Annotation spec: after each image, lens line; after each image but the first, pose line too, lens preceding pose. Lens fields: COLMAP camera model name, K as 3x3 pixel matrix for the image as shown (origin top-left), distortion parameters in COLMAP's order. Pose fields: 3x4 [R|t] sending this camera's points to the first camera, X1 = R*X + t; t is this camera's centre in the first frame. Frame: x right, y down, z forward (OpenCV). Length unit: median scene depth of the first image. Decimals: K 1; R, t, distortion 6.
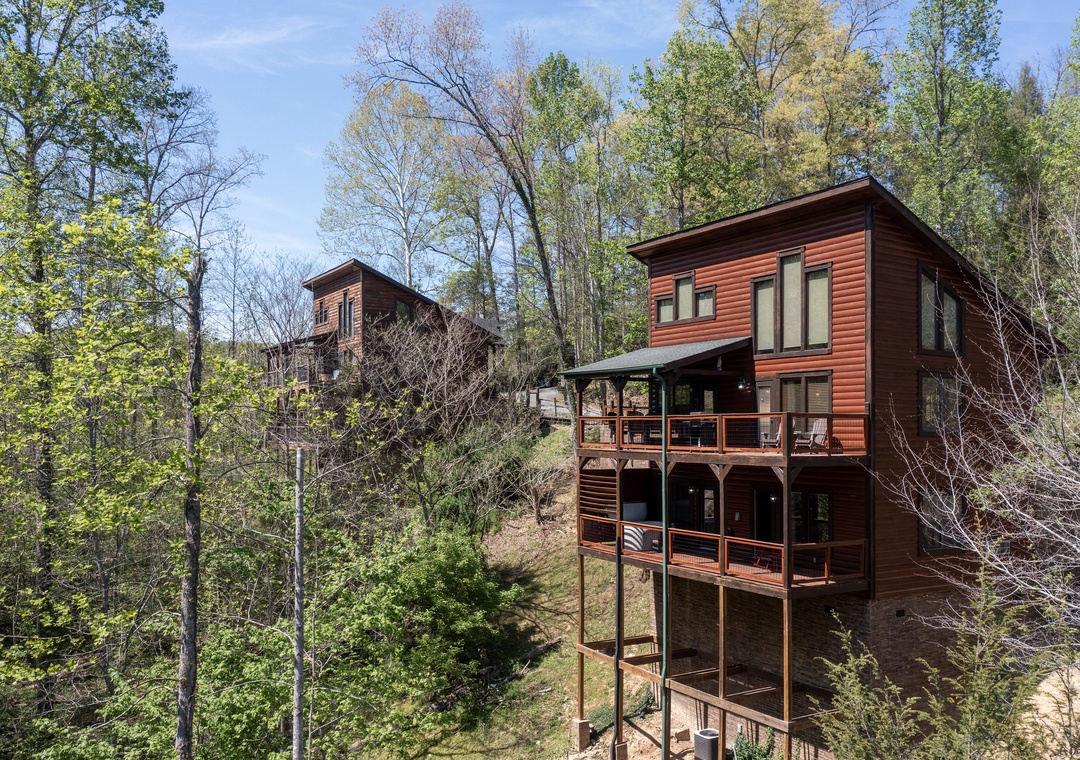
lens RADIAL K [[1046.4, 0, 537.5], [0, 1046.4, 446.0], [0, 0, 1]] dist [0.021581, -0.030895]
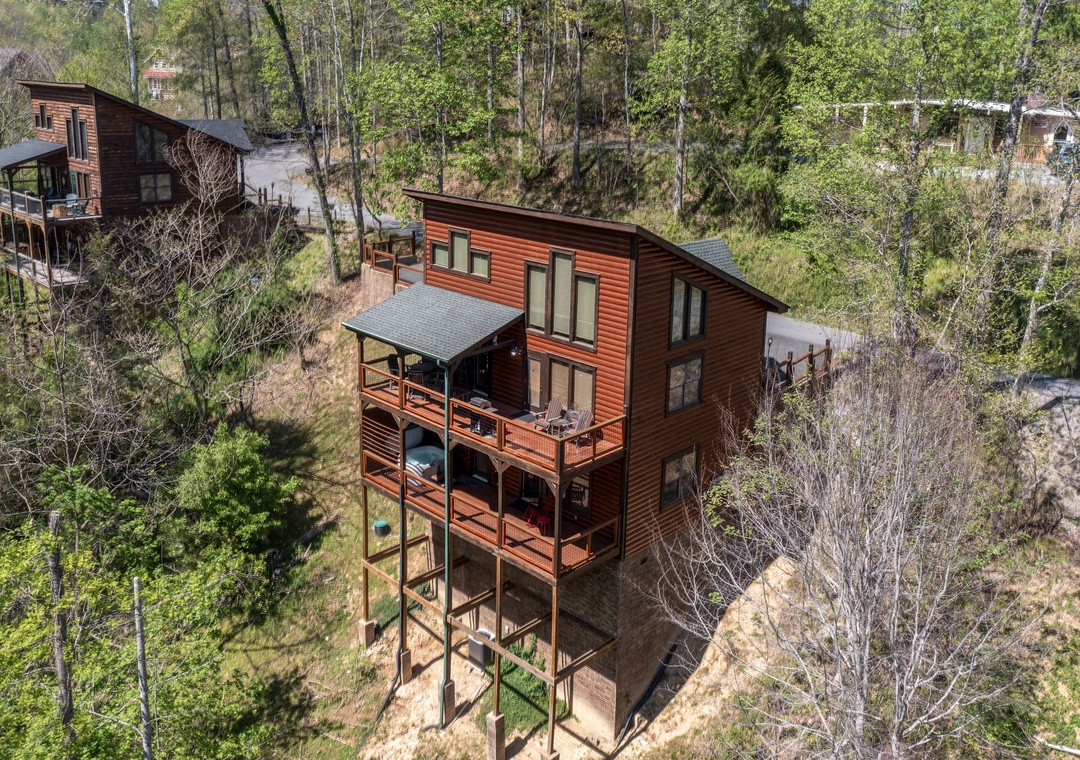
lens RADIAL K [[1056.1, 0, 540.0], [0, 1056.1, 380.0], [0, 0, 1]] dist [0.002850, -0.000189]
pose [[0.968444, -0.042397, 0.245598, -0.045450], [-0.021216, 0.967824, 0.250731, -0.274631], [-0.248326, -0.248030, 0.936384, -0.040539]]
